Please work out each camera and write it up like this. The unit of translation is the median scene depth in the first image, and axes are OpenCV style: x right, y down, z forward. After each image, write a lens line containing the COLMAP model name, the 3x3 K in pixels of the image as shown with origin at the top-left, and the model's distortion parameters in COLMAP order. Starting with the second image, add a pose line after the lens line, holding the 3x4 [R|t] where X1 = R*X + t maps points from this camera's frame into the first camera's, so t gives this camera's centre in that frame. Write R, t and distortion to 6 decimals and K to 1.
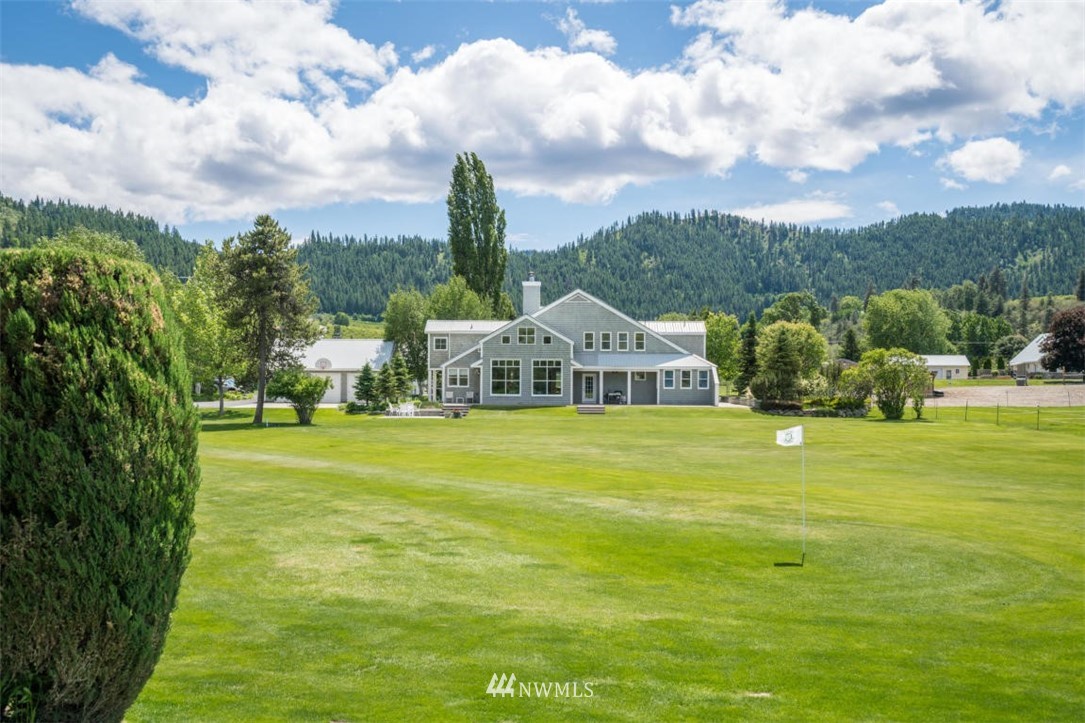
lens RADIAL K [[1093.7, 0, 544.0], [0, 1093.7, 361.9], [0, 0, 1]] dist [0.034365, 0.000000]
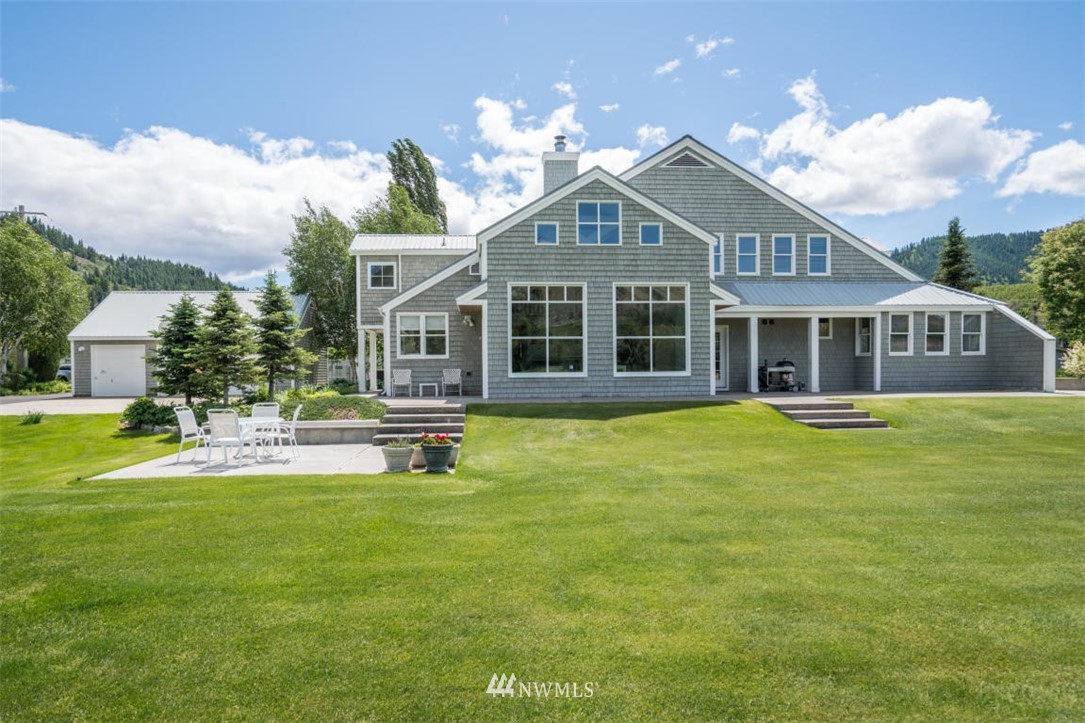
lens RADIAL K [[706.4, 0, 539.7], [0, 706.4, 364.4], [0, 0, 1]] dist [-0.033396, 0.000145]
pose [[0.993934, -0.015691, 0.108856, -0.064544], [0.014716, 0.999844, 0.009750, 0.023739], [-0.108993, -0.008089, 0.994010, 0.739711]]
